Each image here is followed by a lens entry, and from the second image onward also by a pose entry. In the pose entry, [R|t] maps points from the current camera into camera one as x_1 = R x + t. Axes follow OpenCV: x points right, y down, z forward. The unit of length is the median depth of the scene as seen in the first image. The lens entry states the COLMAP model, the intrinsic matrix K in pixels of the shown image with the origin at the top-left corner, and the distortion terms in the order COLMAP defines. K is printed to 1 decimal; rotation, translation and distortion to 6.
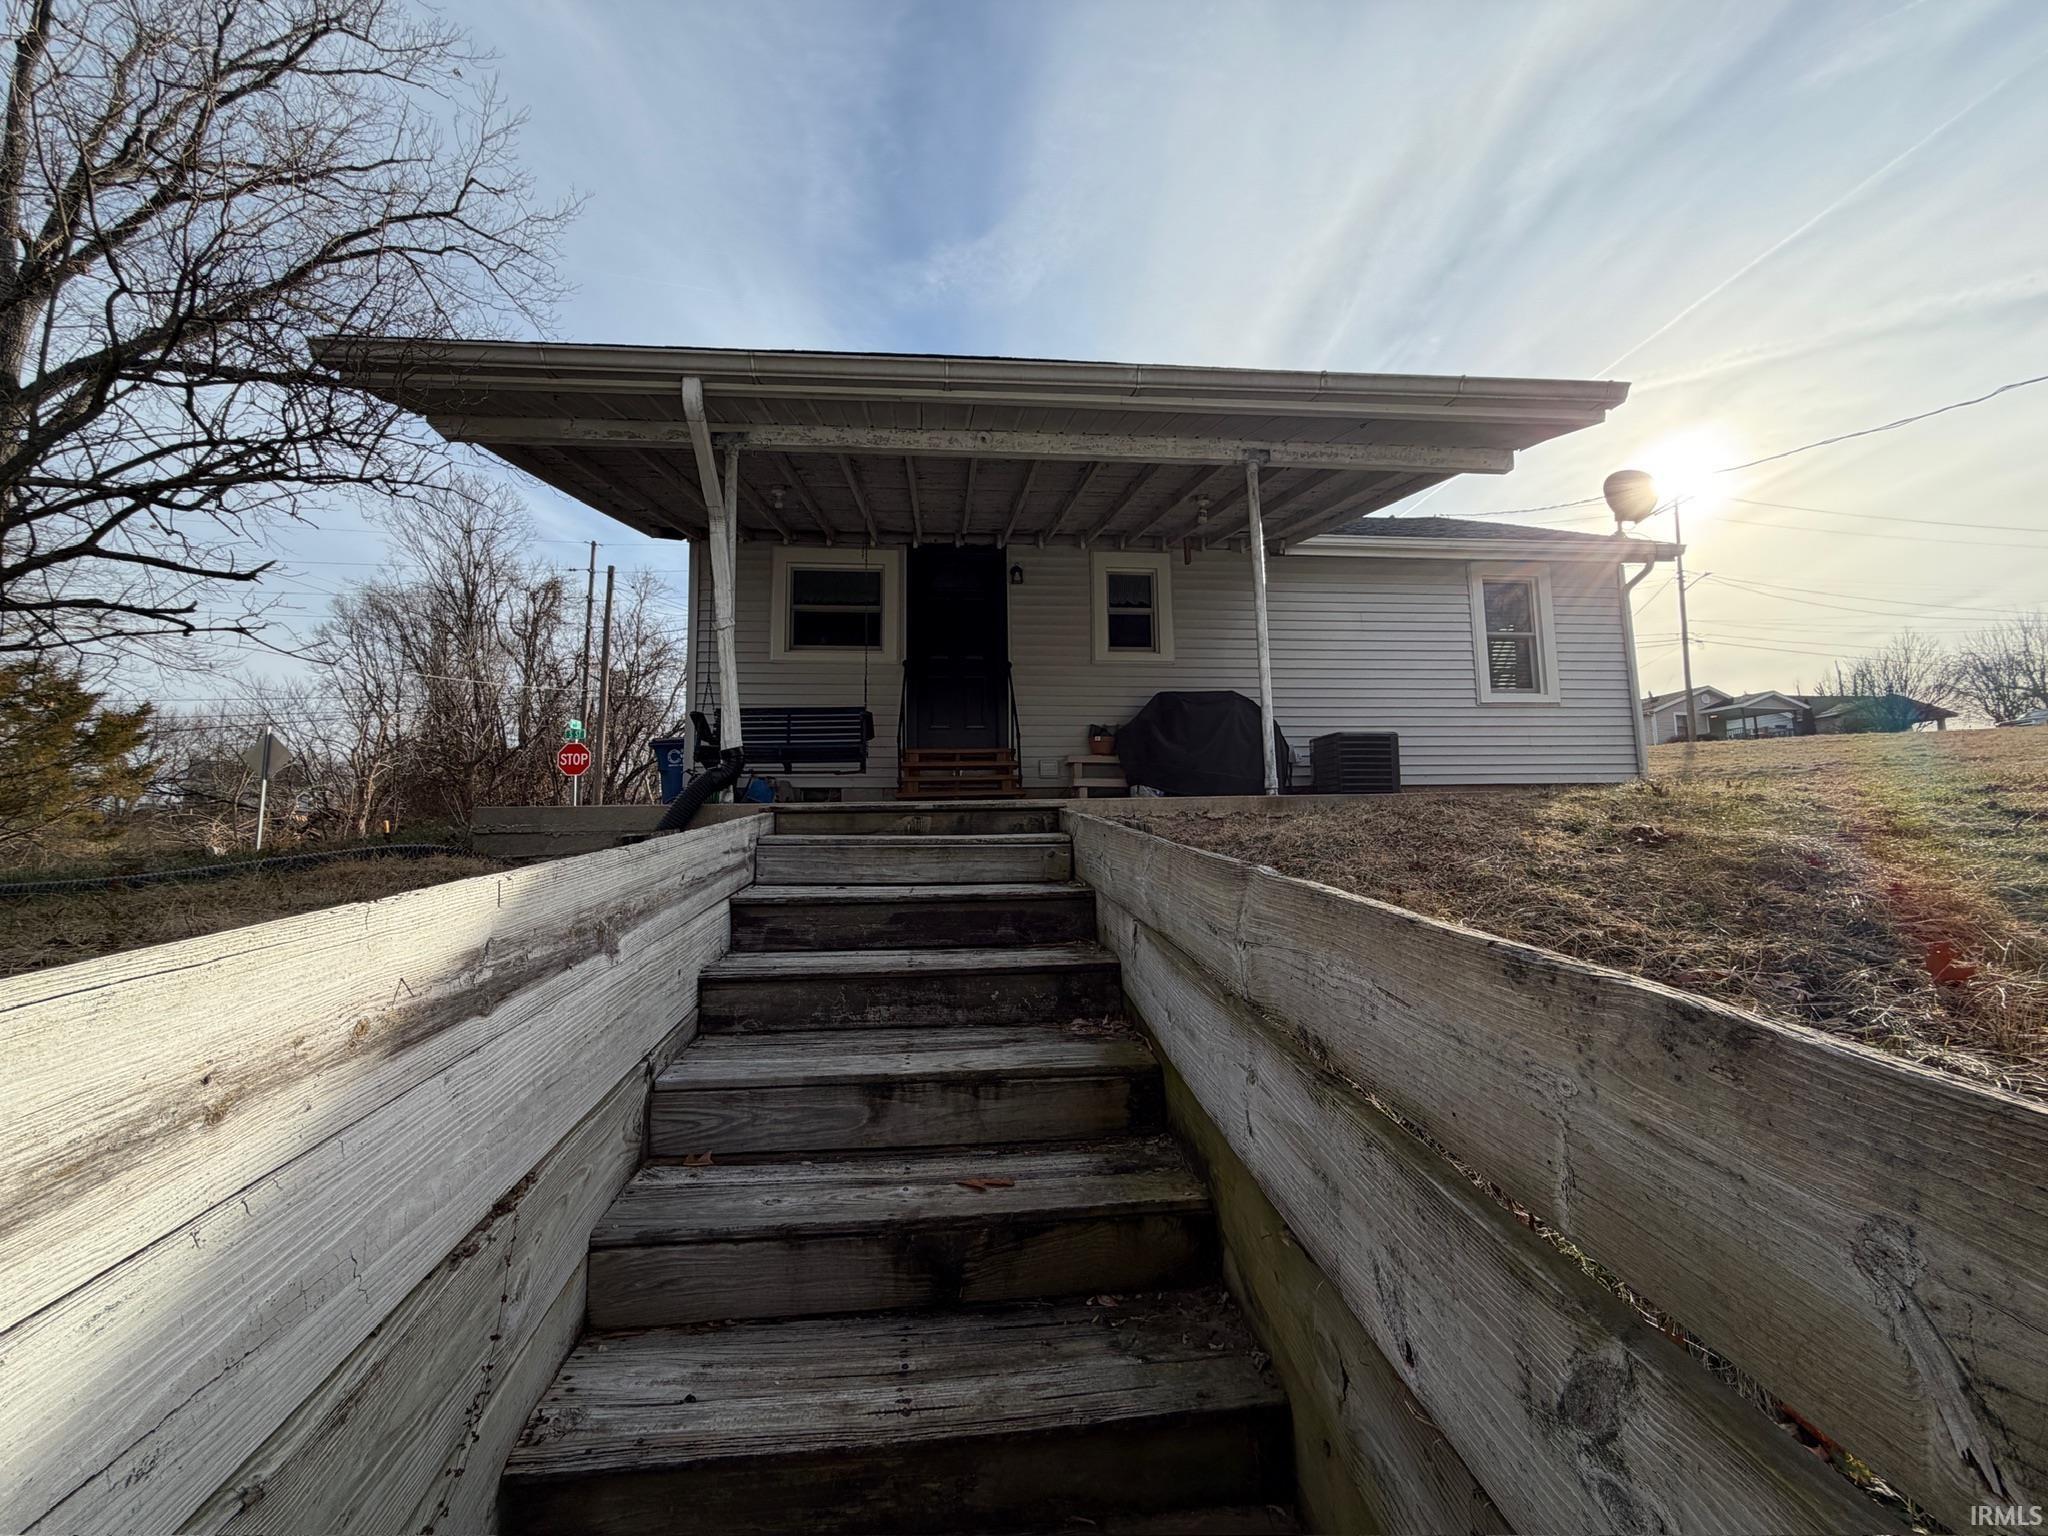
lens RADIAL K [[809.3, 0, 1020.0], [0, 809.3, 767.0], [0, 0, 1]] dist [-0.000277, -0.000415]
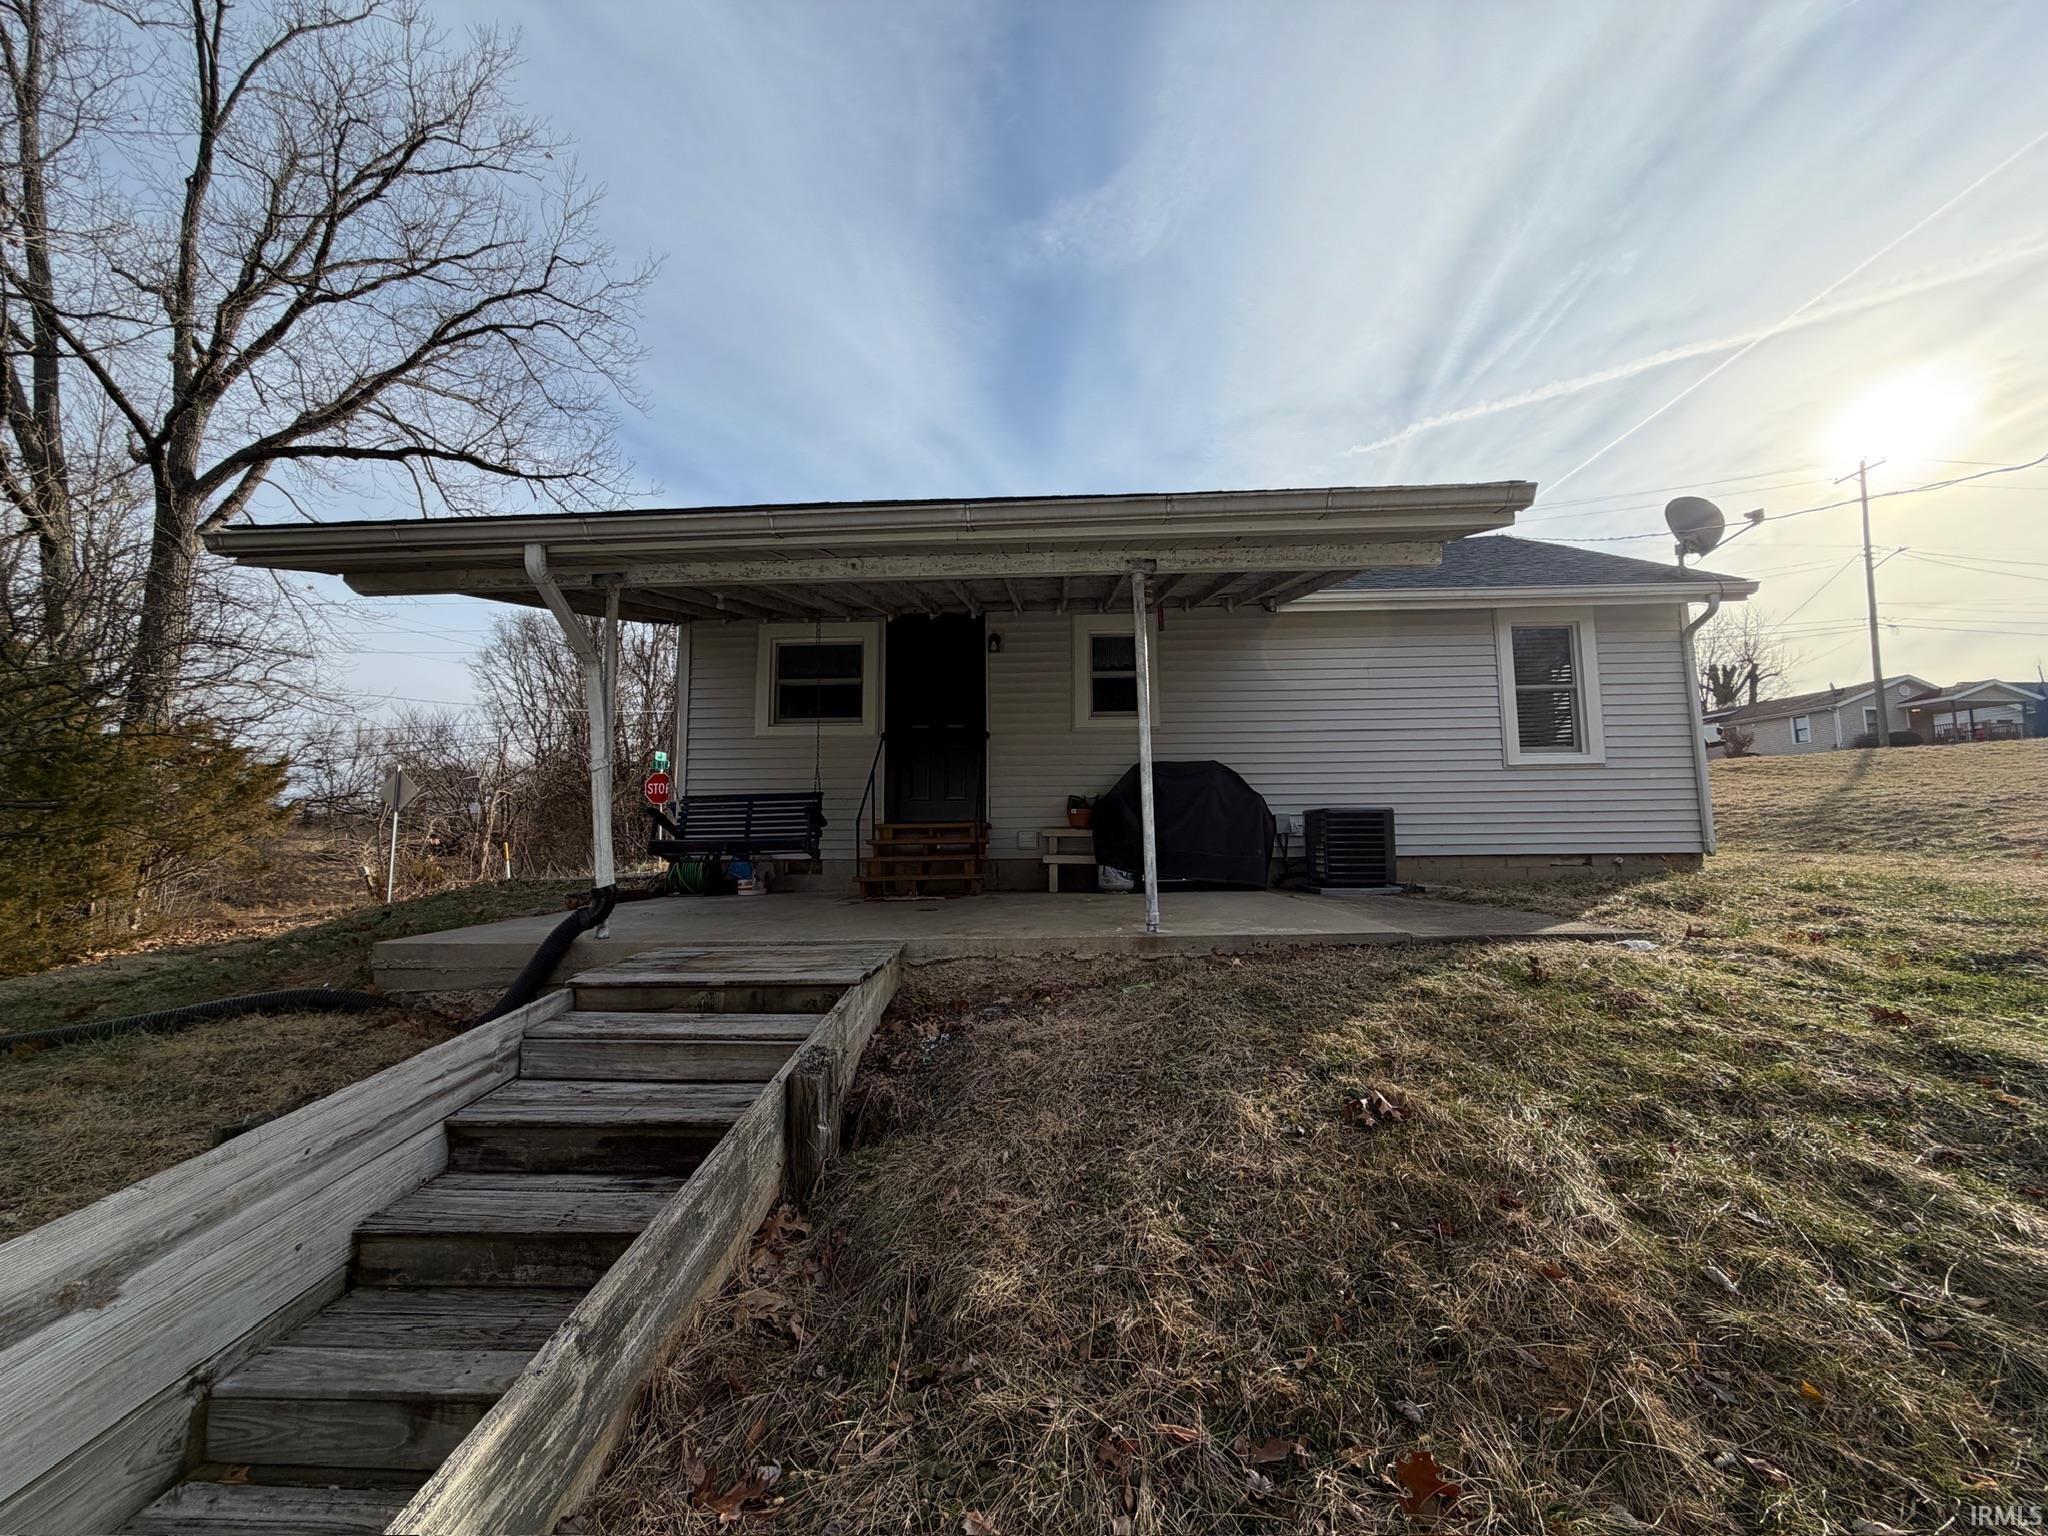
lens RADIAL K [[809.3, 0, 1020.0], [0, 809.3, 767.0], [0, 0, 1]] dist [-0.000277, -0.000415]
pose [[0.989859, -0.008692, -0.141790, 0.164427], [0.009600, 0.999938, 0.005721, -0.091243], [0.141731, -0.007024, 0.989880, 0.028185]]
